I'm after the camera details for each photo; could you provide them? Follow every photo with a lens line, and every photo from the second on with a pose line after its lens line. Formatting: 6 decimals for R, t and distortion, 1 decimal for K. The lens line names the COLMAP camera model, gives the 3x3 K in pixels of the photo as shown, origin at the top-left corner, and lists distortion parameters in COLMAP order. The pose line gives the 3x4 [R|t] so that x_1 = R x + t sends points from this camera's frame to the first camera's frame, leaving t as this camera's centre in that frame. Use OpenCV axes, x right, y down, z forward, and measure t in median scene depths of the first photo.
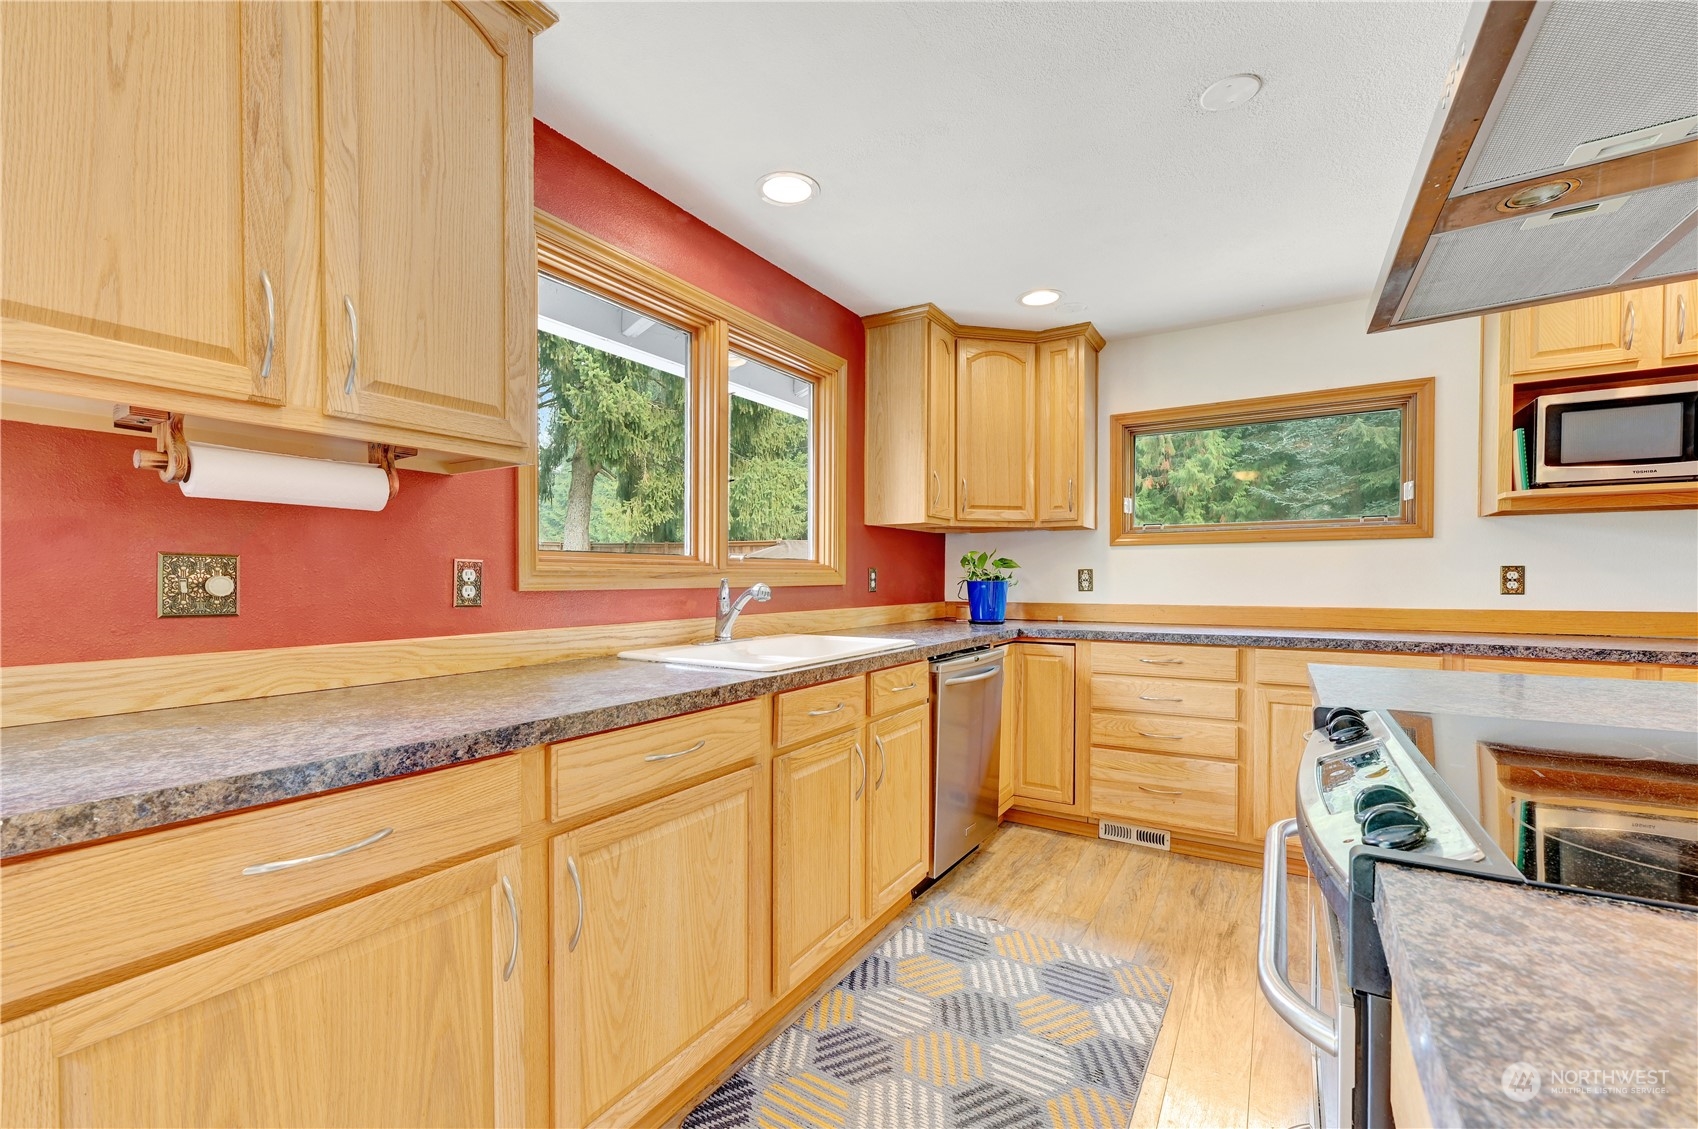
lens RADIAL K [[712.5, 0, 841.7], [0, 712.5, 588.5], [0, 0, 1]] dist [0.000328, -0.000118]
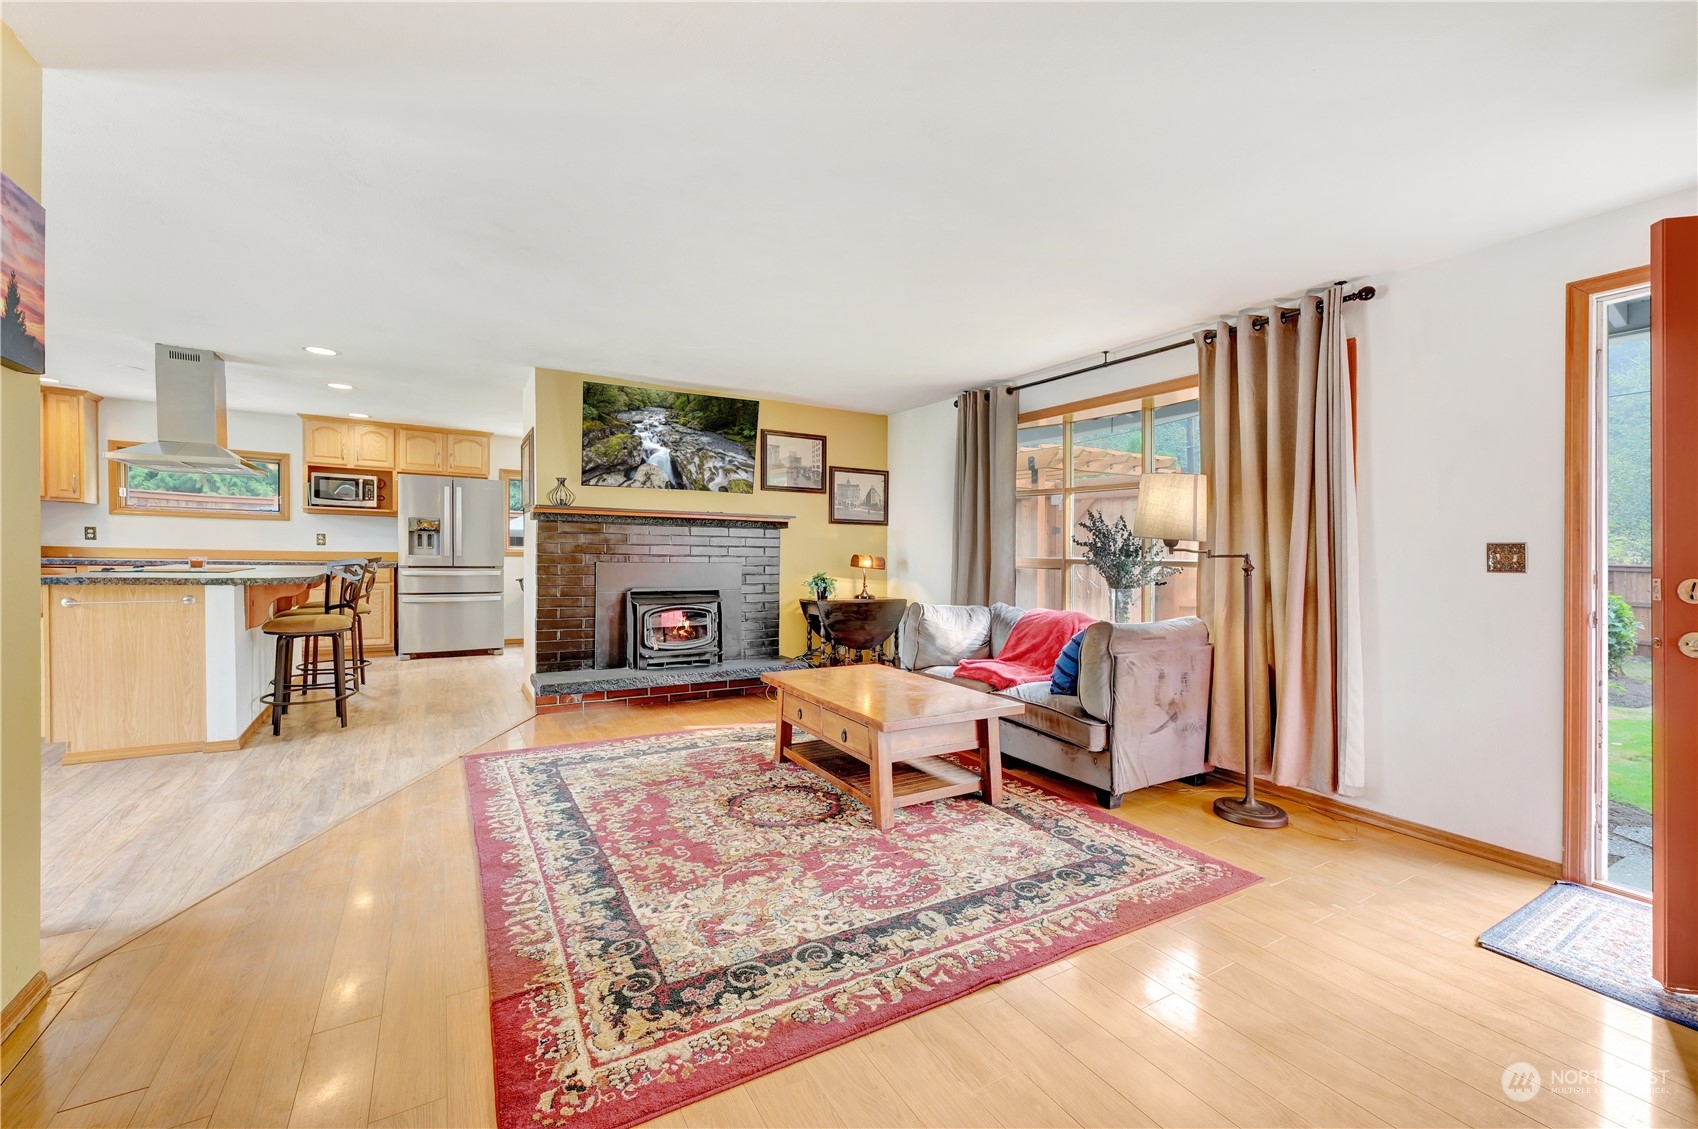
lens RADIAL K [[681.8, 0, 867.5], [0, 681.8, 577.0], [0, 0, 1]] dist [-0.012169, 0.000109]
pose [[0.436719, -0.020816, 0.899357, -0.370598], [-0.015027, 0.999424, 0.030430, 0.019745], [-0.899472, -0.026804, 0.436155, -1.744363]]
